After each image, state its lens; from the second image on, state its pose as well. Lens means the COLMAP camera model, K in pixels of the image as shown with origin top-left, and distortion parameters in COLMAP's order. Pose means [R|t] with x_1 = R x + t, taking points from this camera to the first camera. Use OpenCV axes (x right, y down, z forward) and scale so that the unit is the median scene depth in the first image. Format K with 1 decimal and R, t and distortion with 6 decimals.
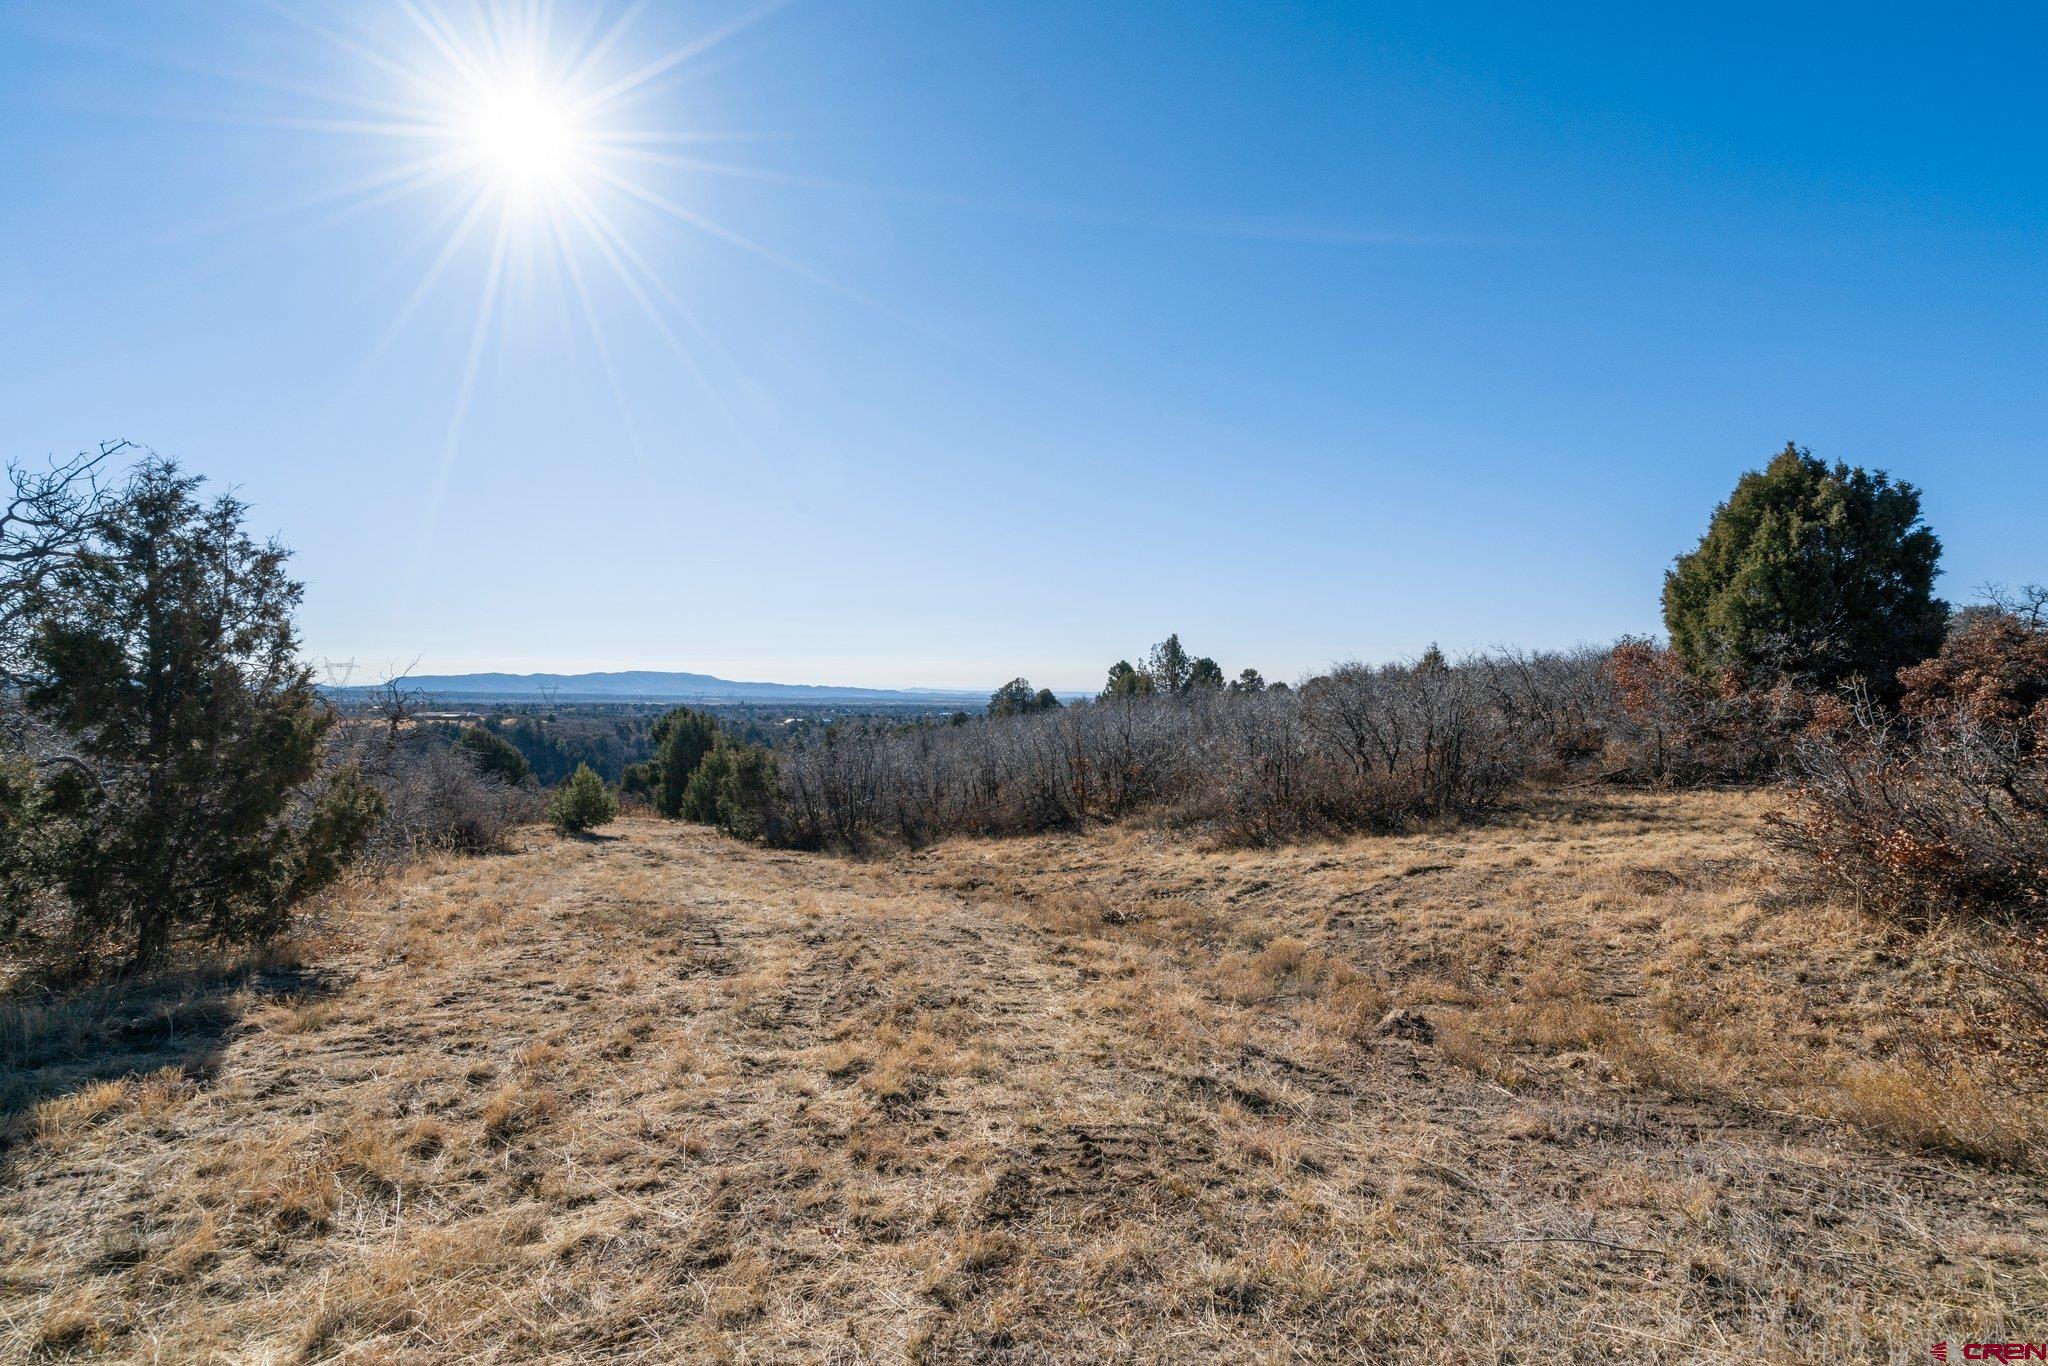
lens RADIAL K [[922.4, 0, 1030.9], [0, 922.4, 682.8], [0, 0, 1]] dist [0.000701, 0.001037]
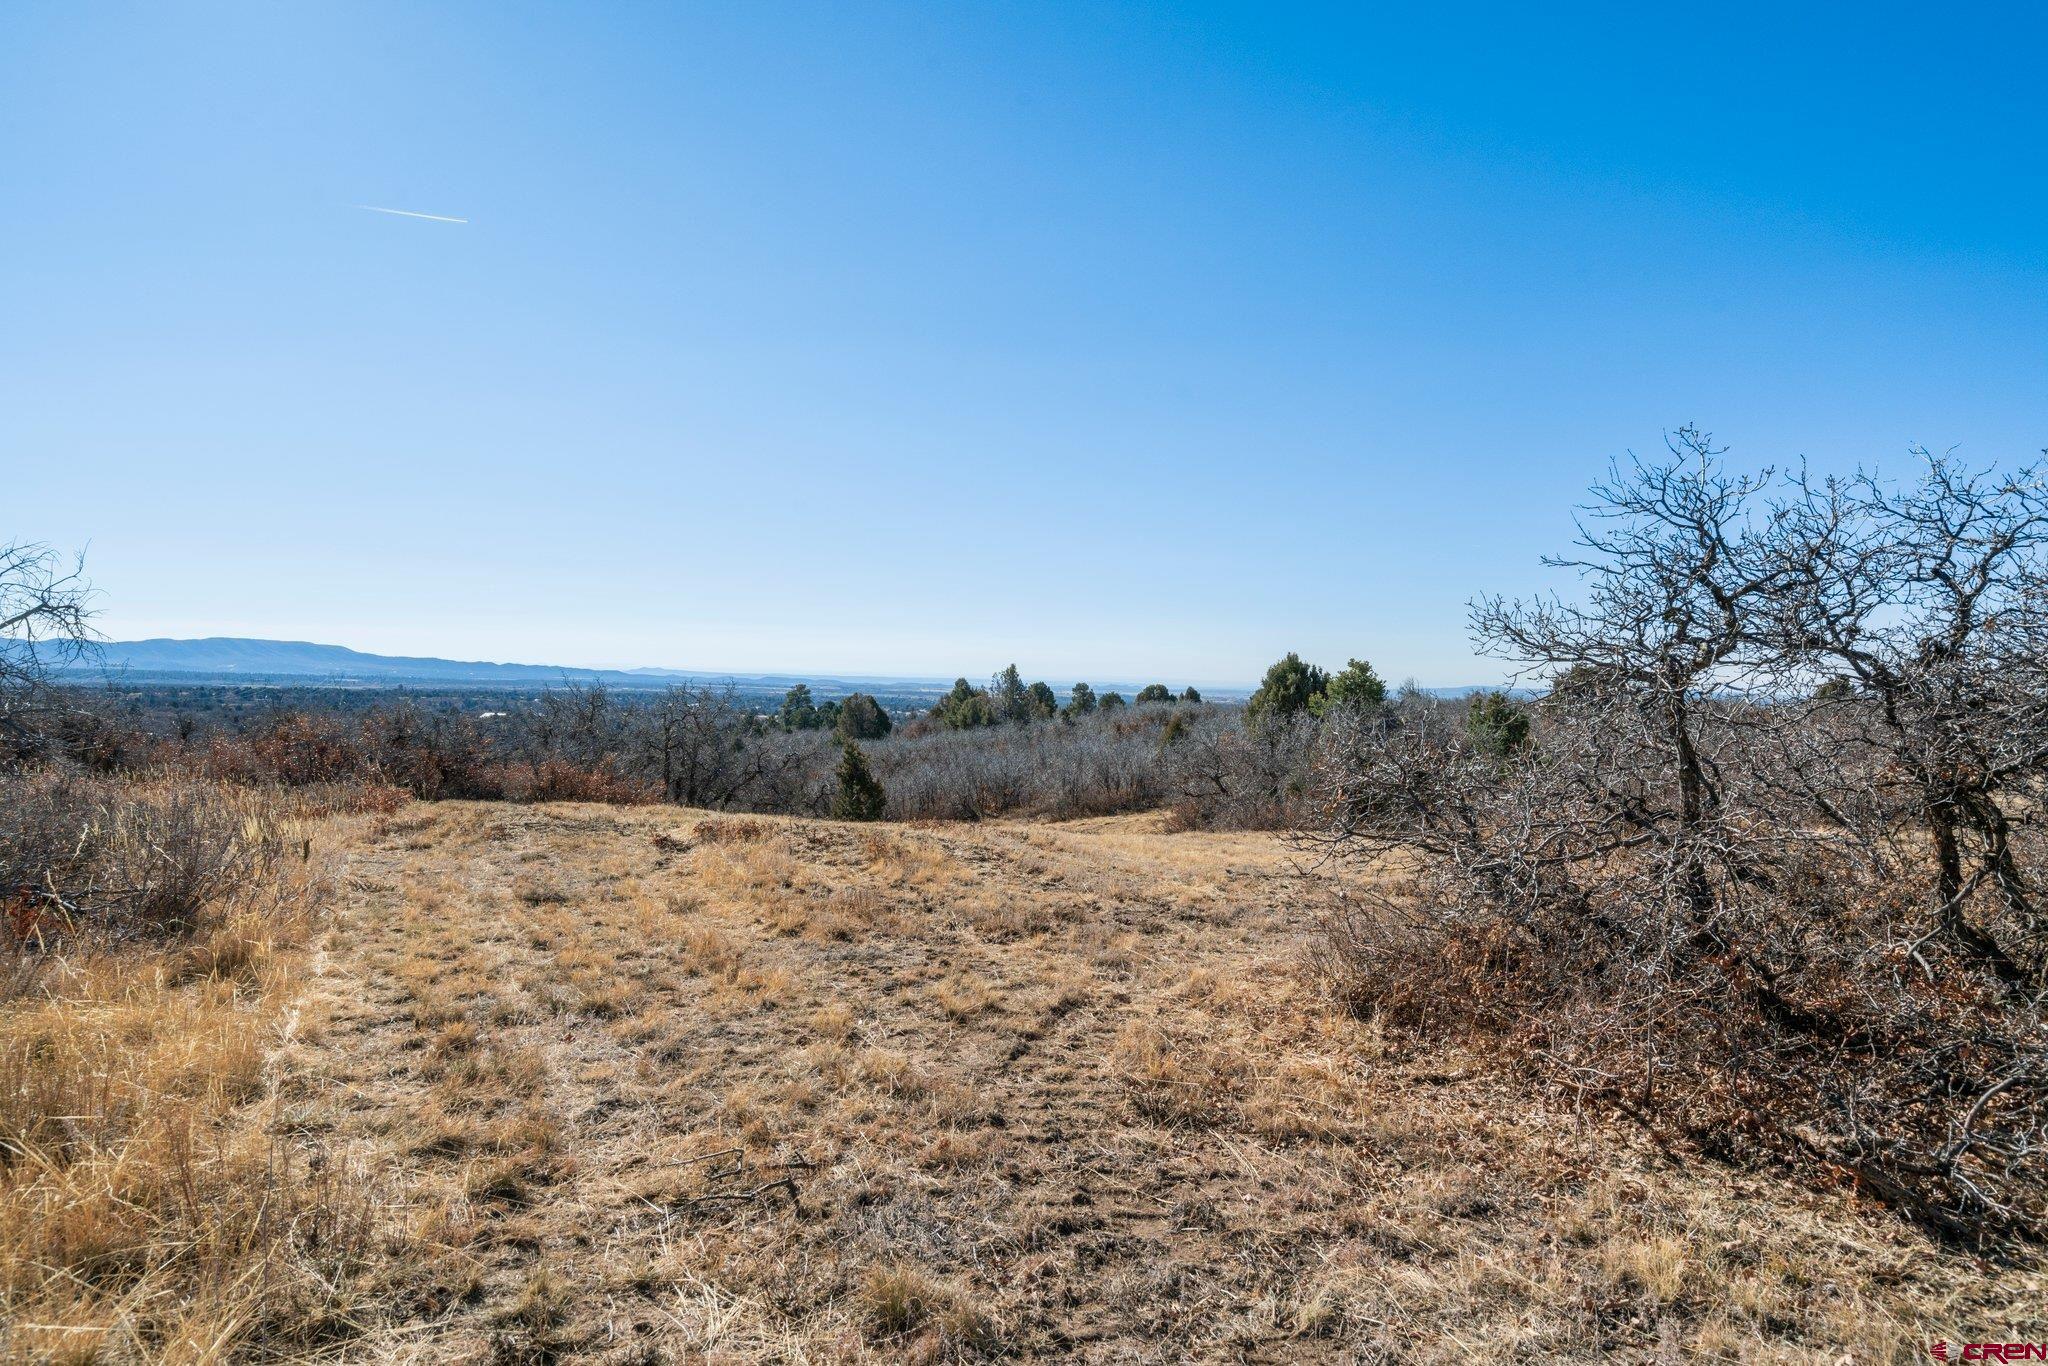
lens RADIAL K [[1222.6, 0, 1028.1], [0, 1222.6, 679.9], [0, 0, 1]] dist [0.004771, 0.000078]
pose [[0.983500, 0.011121, 0.180567, -0.090567], [-0.013664, 0.999824, 0.012844, -0.050077], [-0.180392, -0.015100, 0.983479, -0.445580]]
